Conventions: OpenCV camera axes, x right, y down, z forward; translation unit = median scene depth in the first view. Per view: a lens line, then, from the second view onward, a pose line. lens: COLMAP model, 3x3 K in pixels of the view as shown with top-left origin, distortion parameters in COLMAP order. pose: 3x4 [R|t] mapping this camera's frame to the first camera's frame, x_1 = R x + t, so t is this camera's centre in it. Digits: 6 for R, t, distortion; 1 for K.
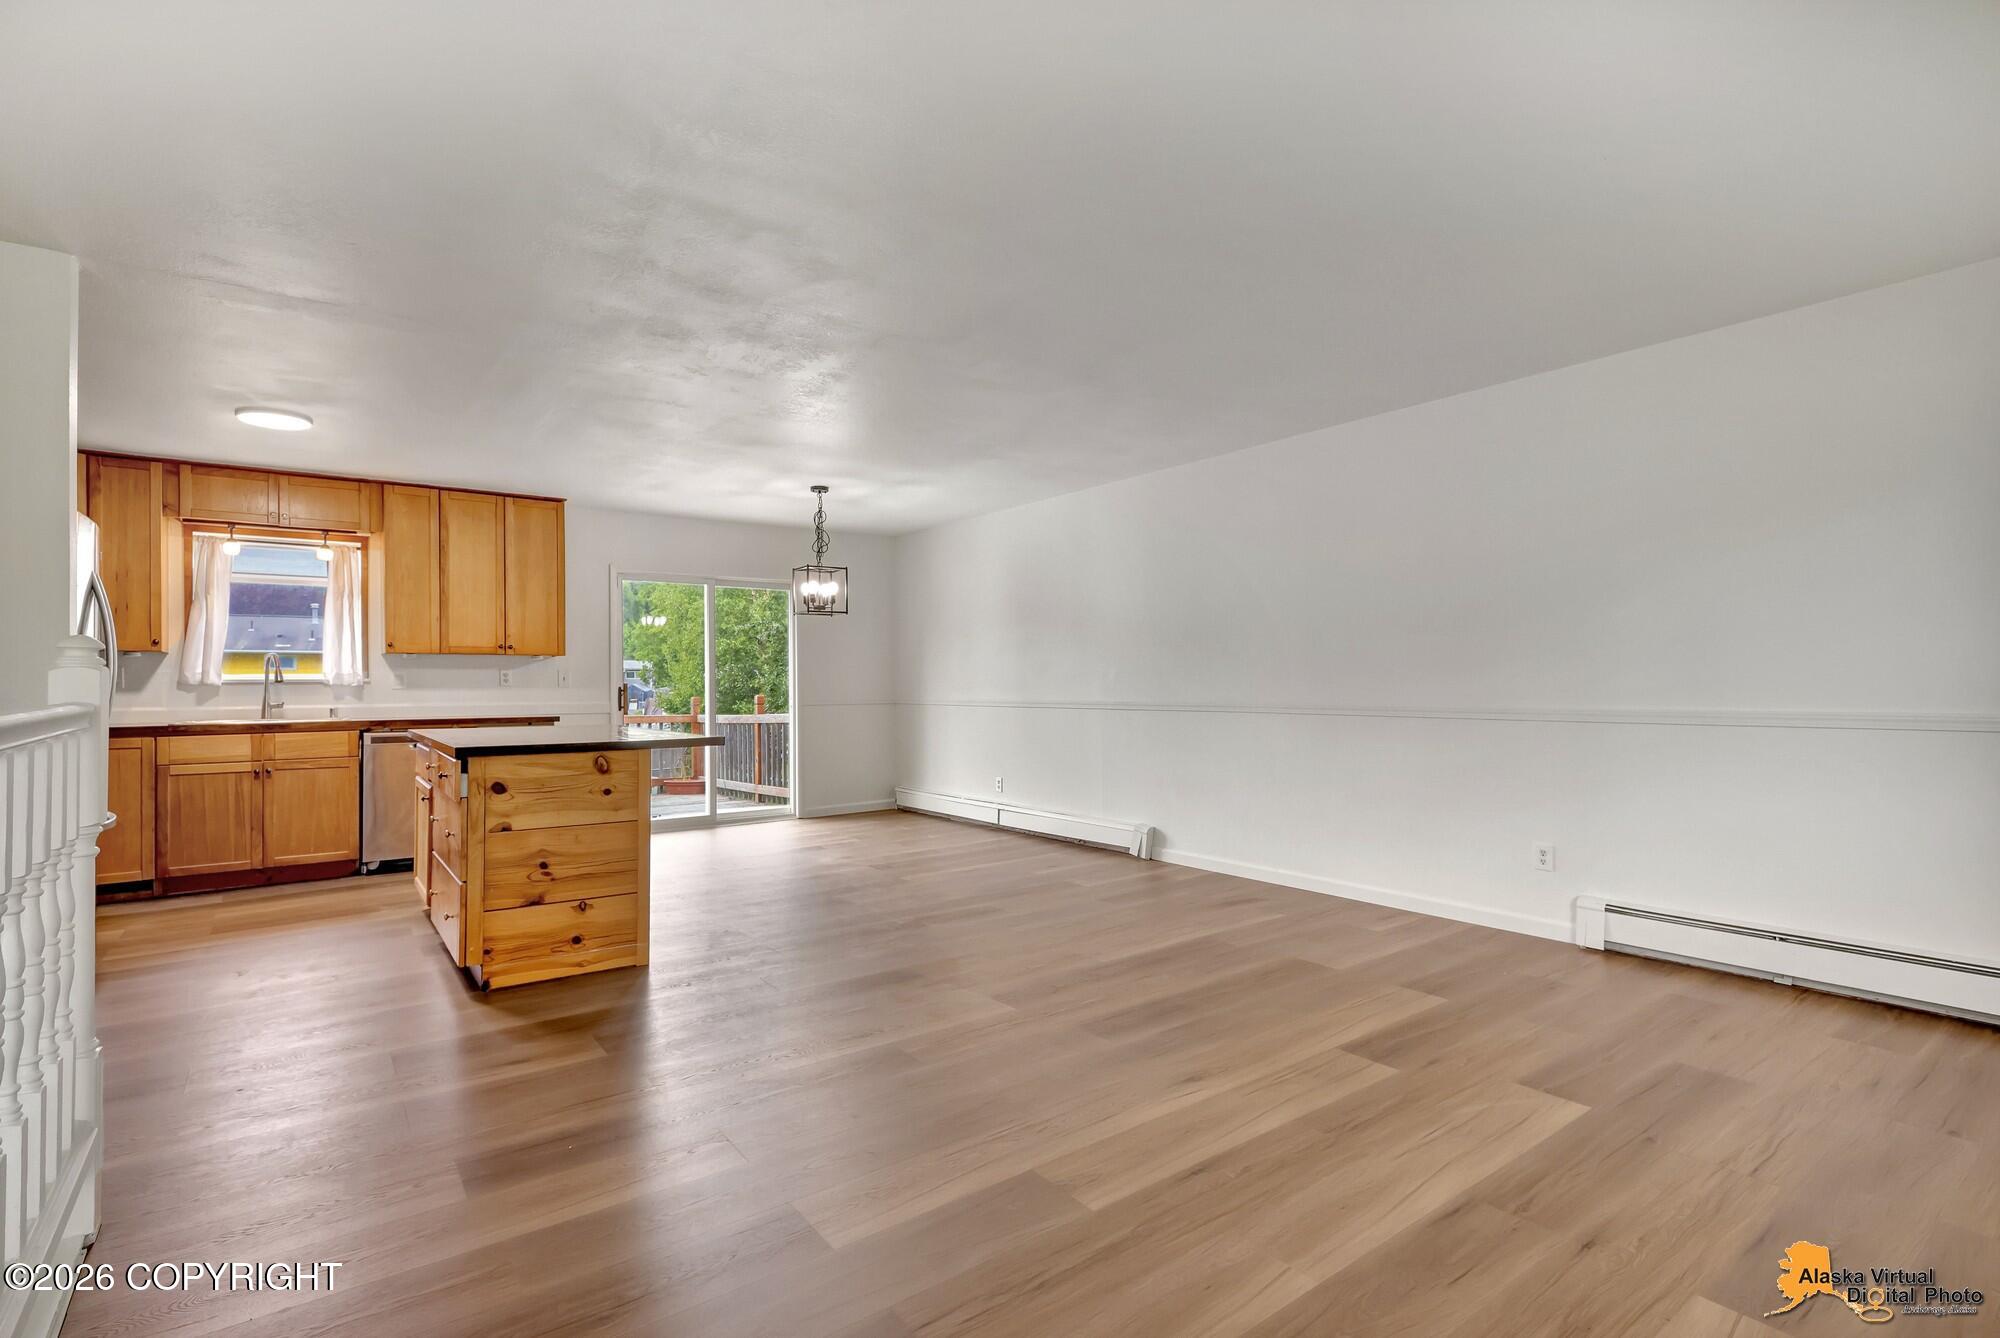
lens RADIAL K [[941.4, 0, 997.7], [0, 941.4, 674.5], [0, 0, 1]] dist [0.004103, -0.000609]
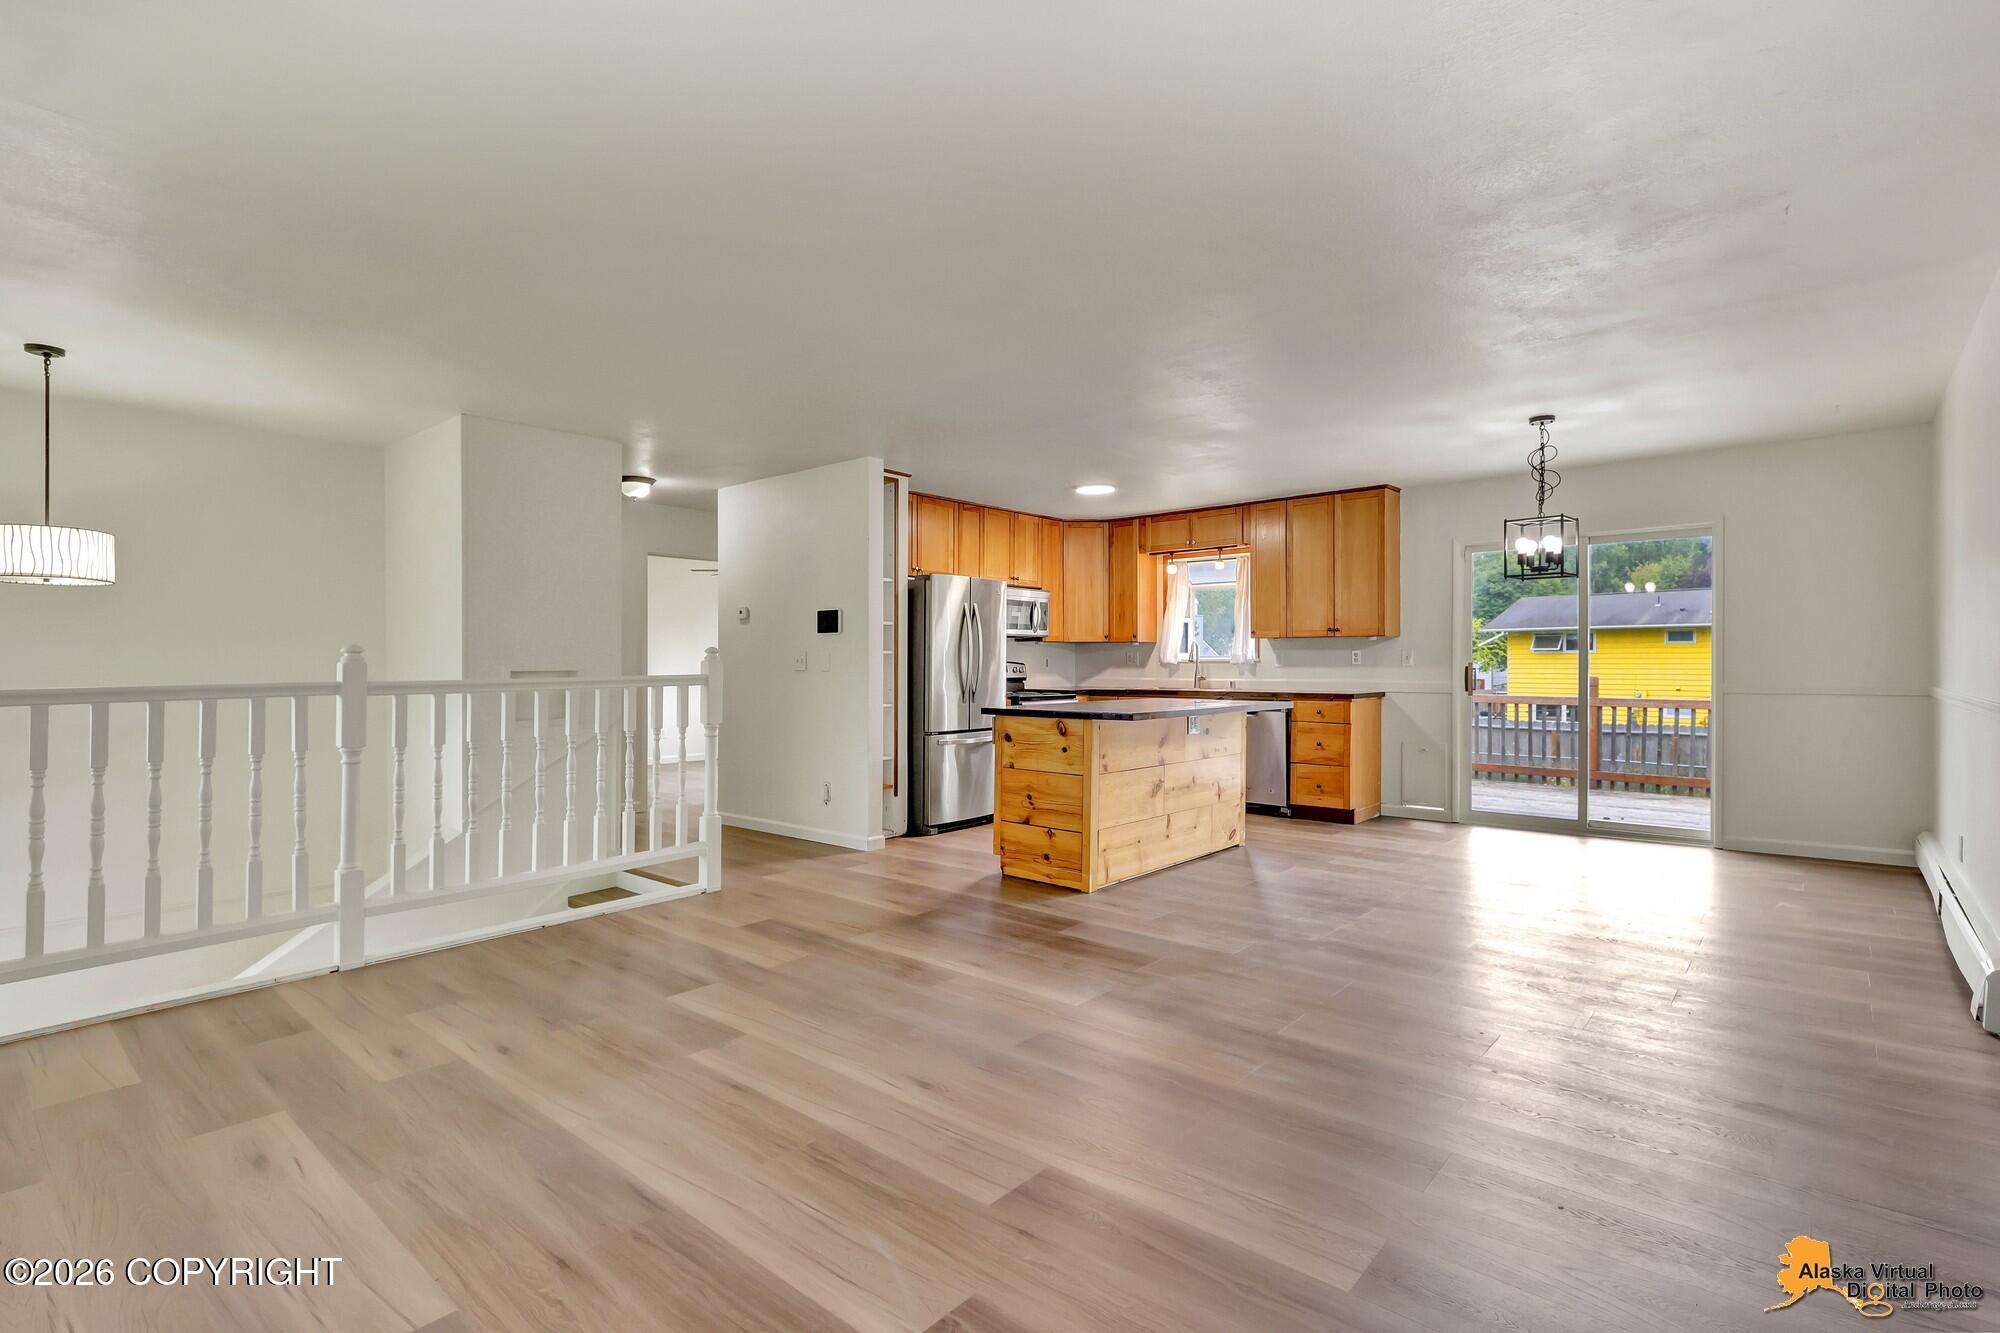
lens RADIAL K [[968.4, 0, 1000.0], [0, 968.4, 666.5], [0, 0, 1]] dist [0.000725, -0.000256]
pose [[0.205529, 0.008749, -0.978612, 0.585474], [0.011282, 0.999872, 0.011308, -0.003863], [0.978586, -0.013365, 0.205404, 0.432819]]
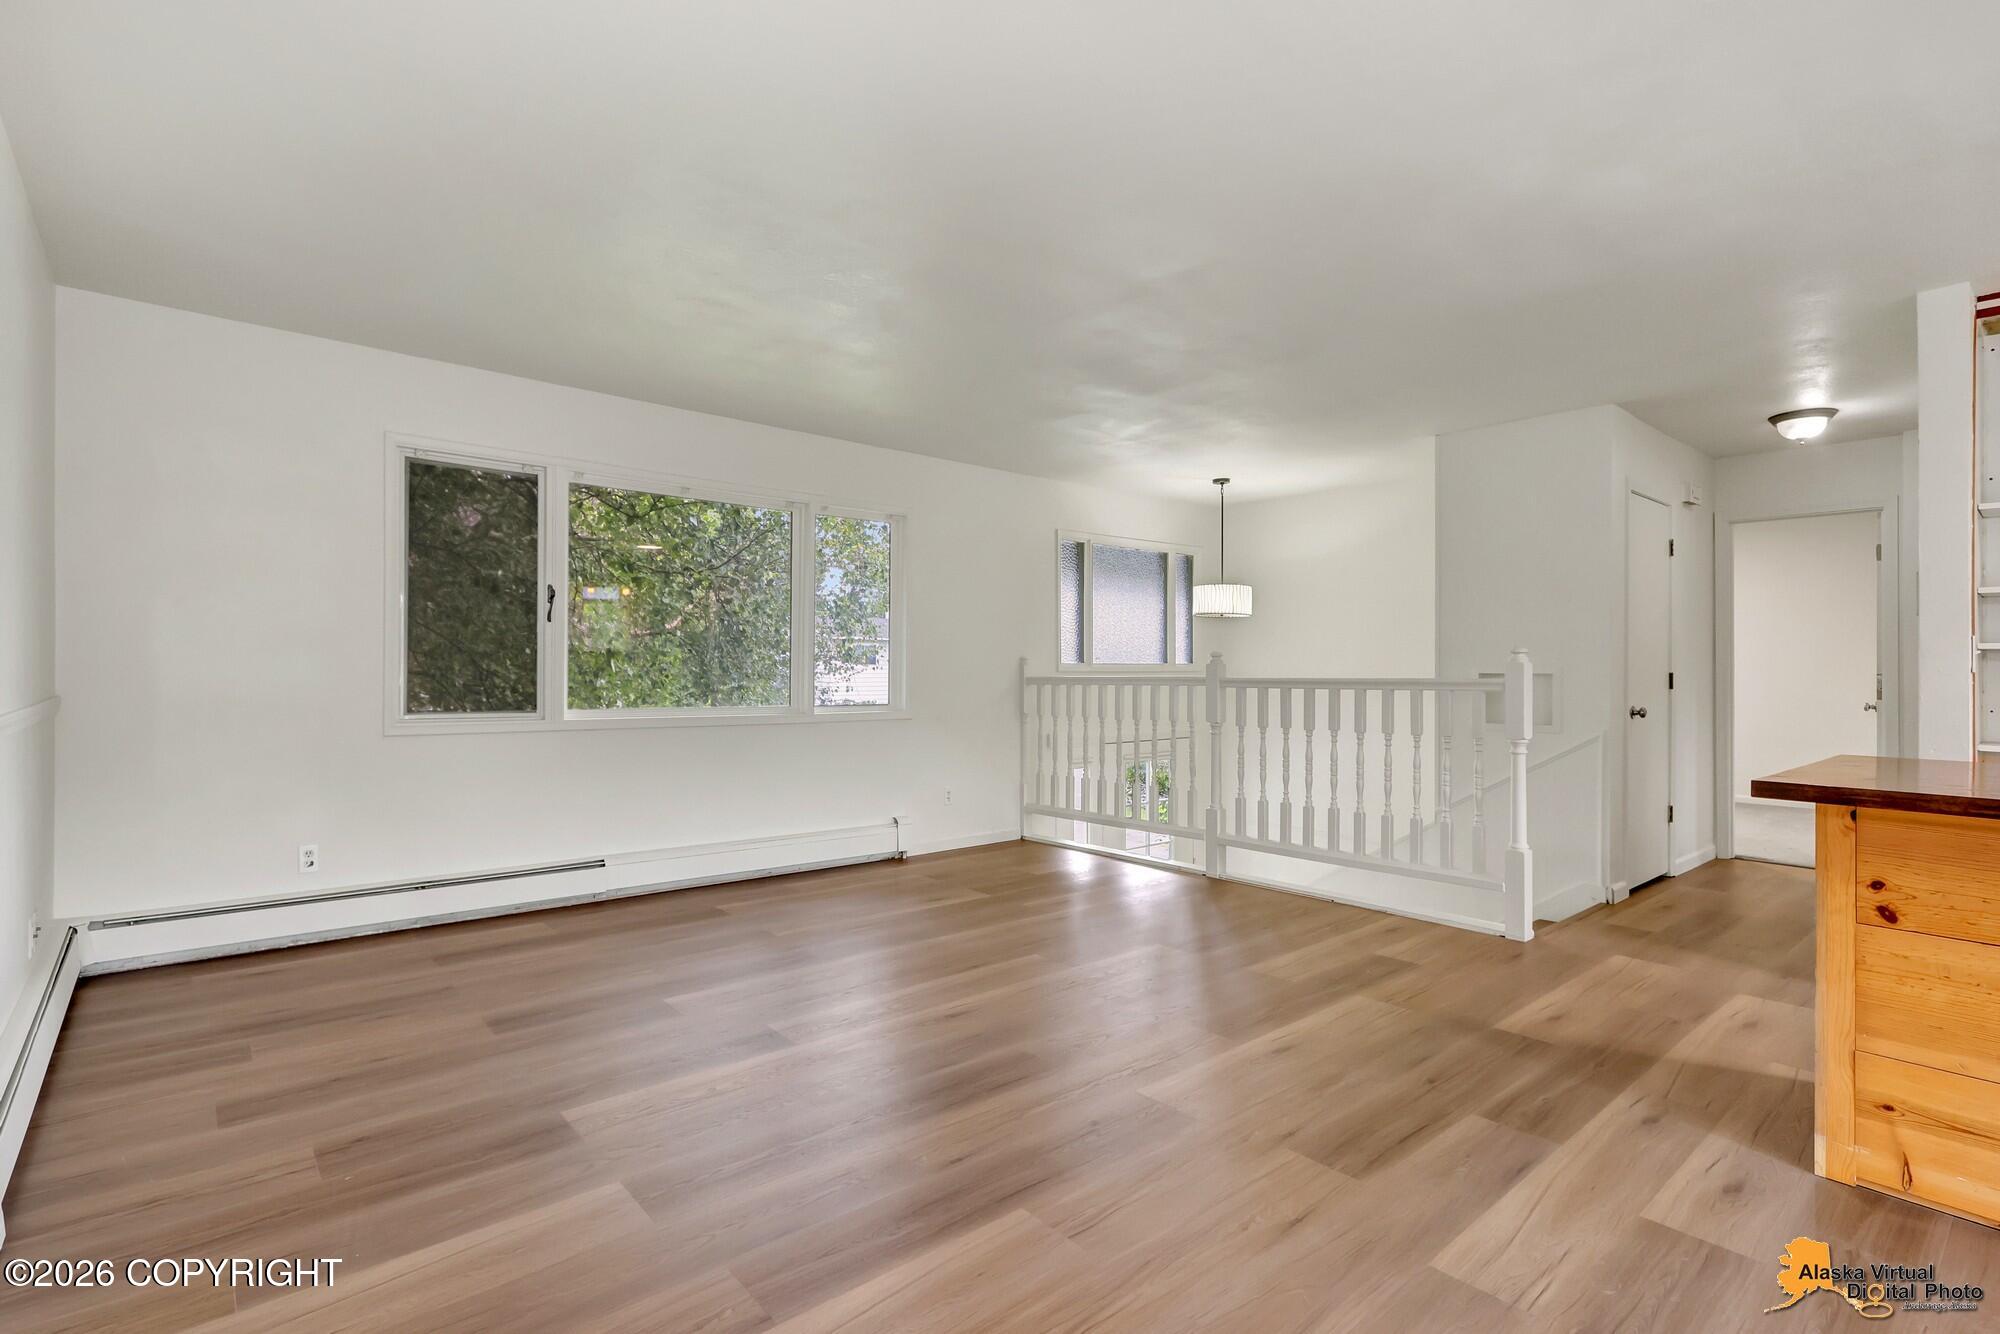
lens RADIAL K [[968.4, 0, 1000.0], [0, 968.4, 667.0], [0, 0, 1]] dist [0.000725, -0.000256]
pose [[-0.998137, 0.004451, -0.060858, 0.108976], [0.004755, 0.999977, -0.004857, 0.002581], [0.060835, -0.005138, -0.998135, 1.073625]]
